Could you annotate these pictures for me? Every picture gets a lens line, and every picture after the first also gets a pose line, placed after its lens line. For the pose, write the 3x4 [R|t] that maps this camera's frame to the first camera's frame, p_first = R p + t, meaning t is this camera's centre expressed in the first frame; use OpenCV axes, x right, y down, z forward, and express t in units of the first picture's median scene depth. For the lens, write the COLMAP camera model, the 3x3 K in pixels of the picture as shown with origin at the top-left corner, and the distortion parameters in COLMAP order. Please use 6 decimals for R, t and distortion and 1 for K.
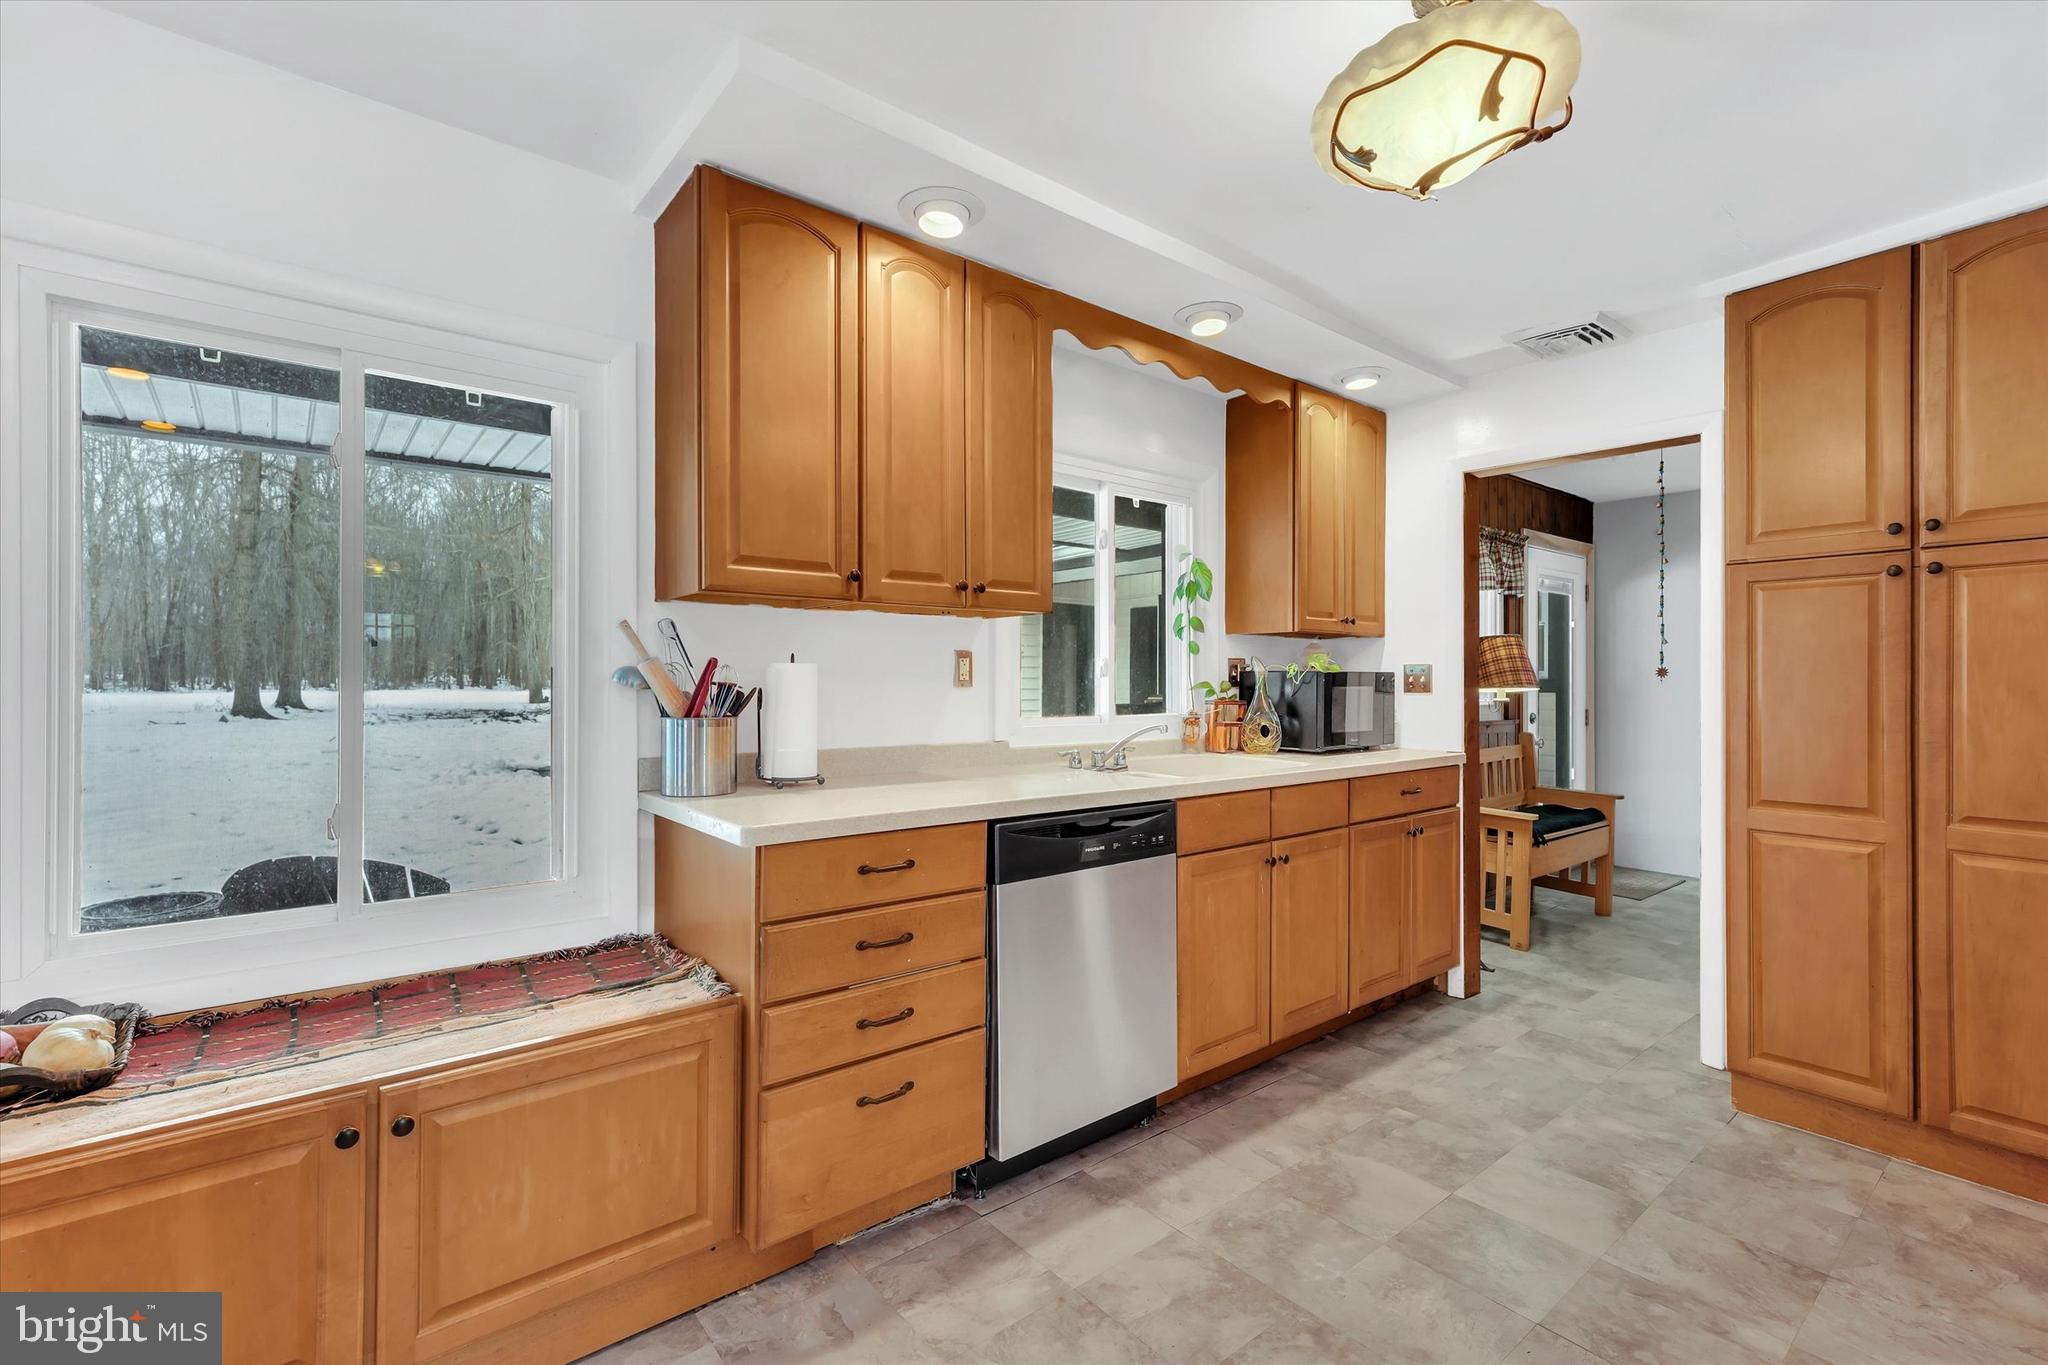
lens RADIAL K [[886.5, 0, 1024.0], [0, 886.5, 682.5], [0, 0, 1]] dist [0.010106, 0.000042]
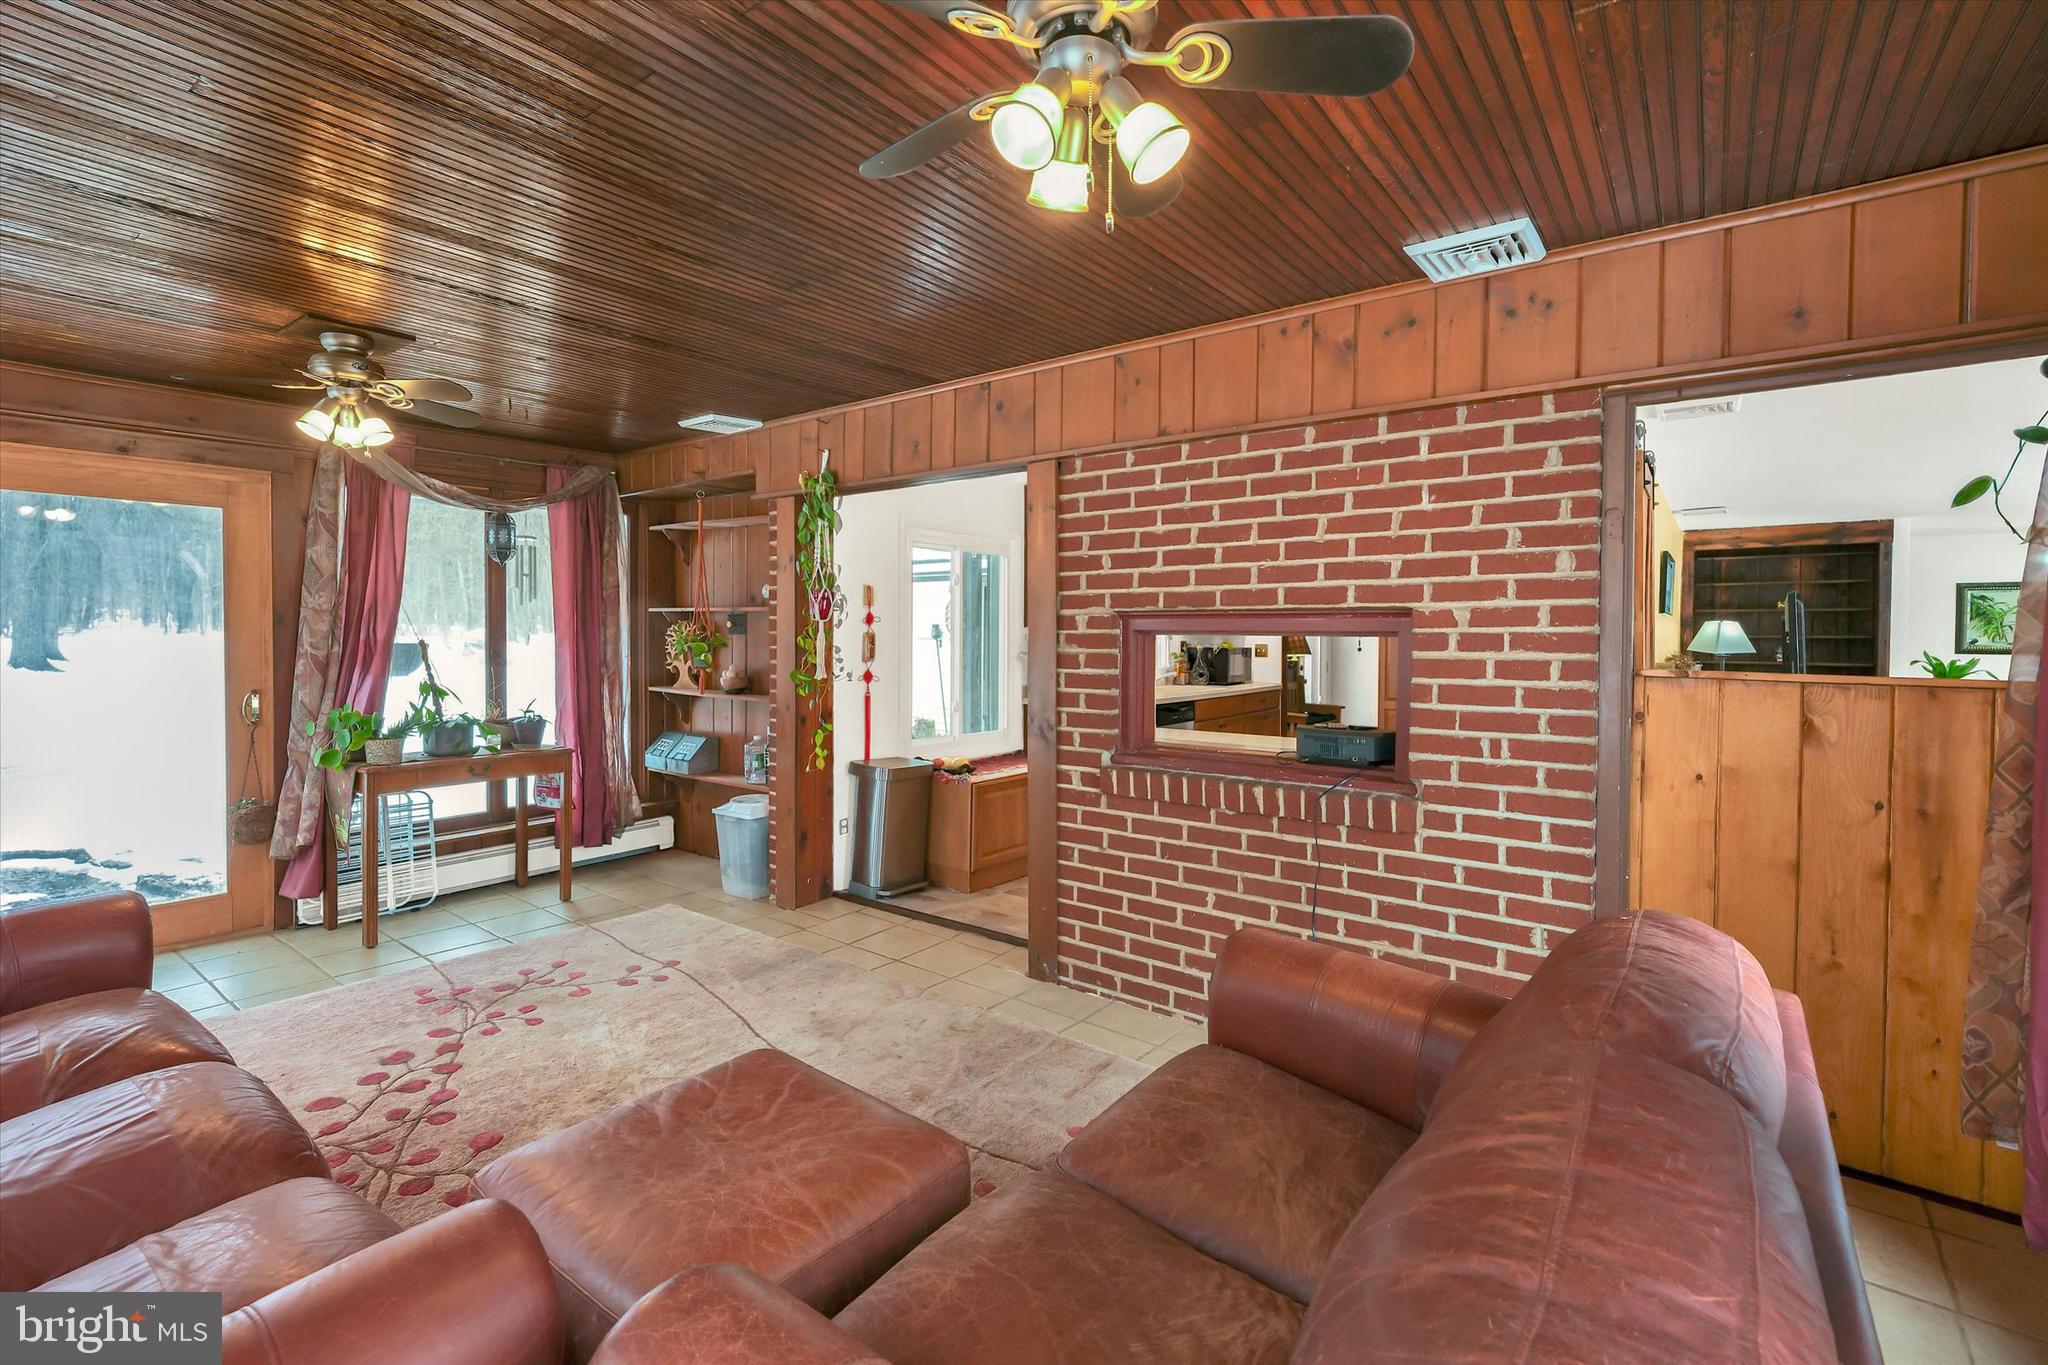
lens RADIAL K [[907.3, 0, 1011.6], [0, 907.3, 650.5], [0, 0, 1]] dist [0.001082, 0.000066]
pose [[0.971095, -0.001000, 0.238689, -1.168769], [-0.003827, 0.999797, 0.019759, -0.078385], [-0.238661, -0.020101, 0.970895, -1.730846]]
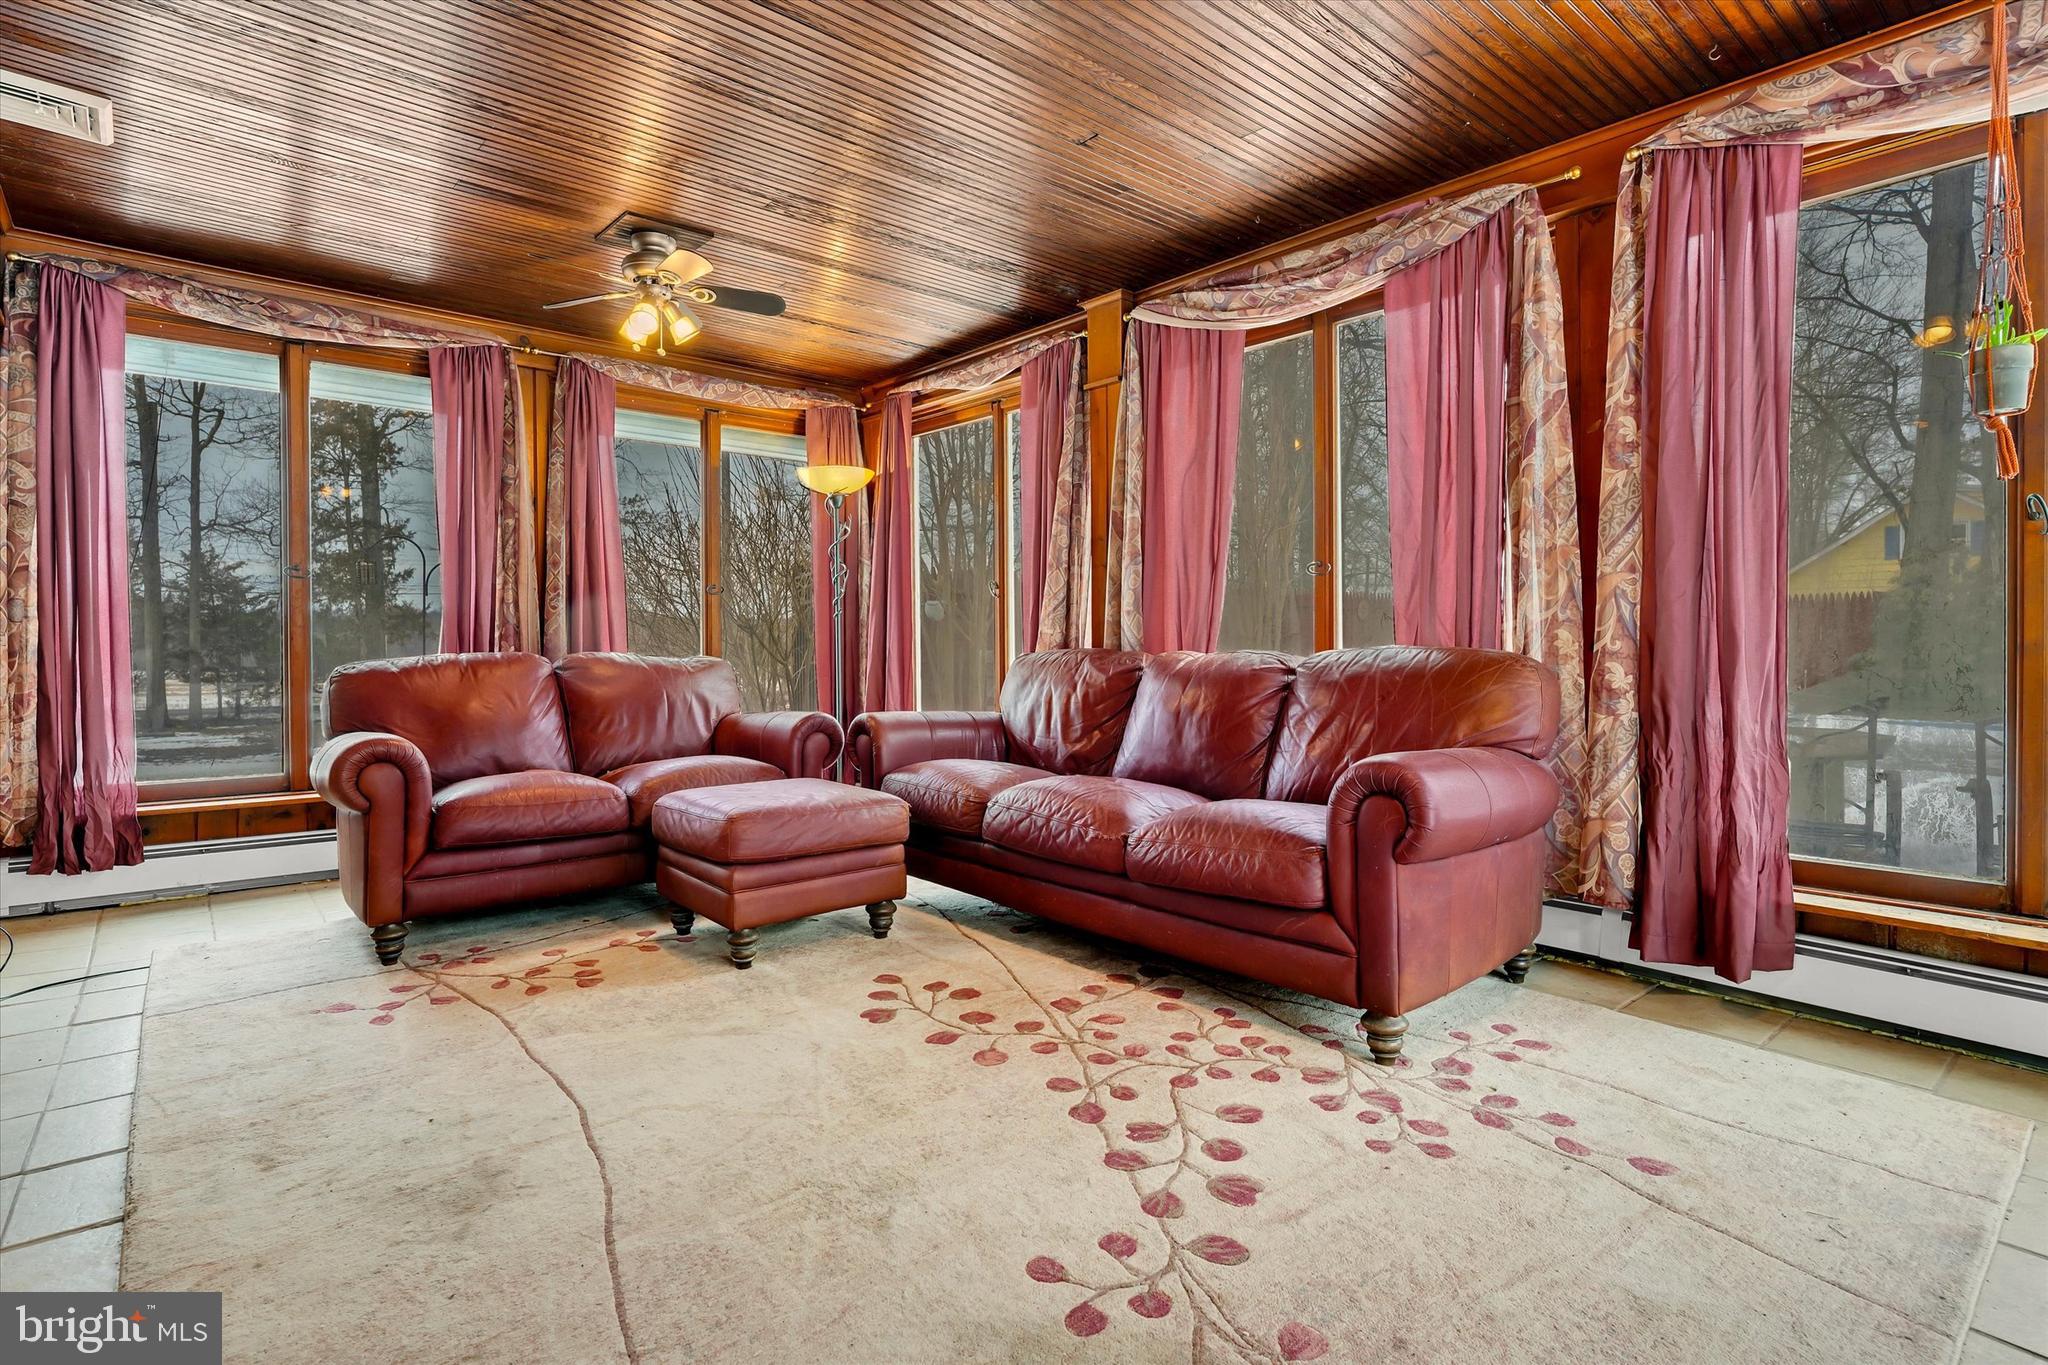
lens RADIAL K [[1032.7, 0, 1020.3], [0, 1032.7, 641.1], [0, 0, 1]] dist [-0.002061, -0.000330]
pose [[-0.999086, 0.006469, -0.042259, -1.535665], [0.006284, 0.999970, 0.004500, 0.113773], [0.042287, 0.004230, -0.999097, 0.669958]]
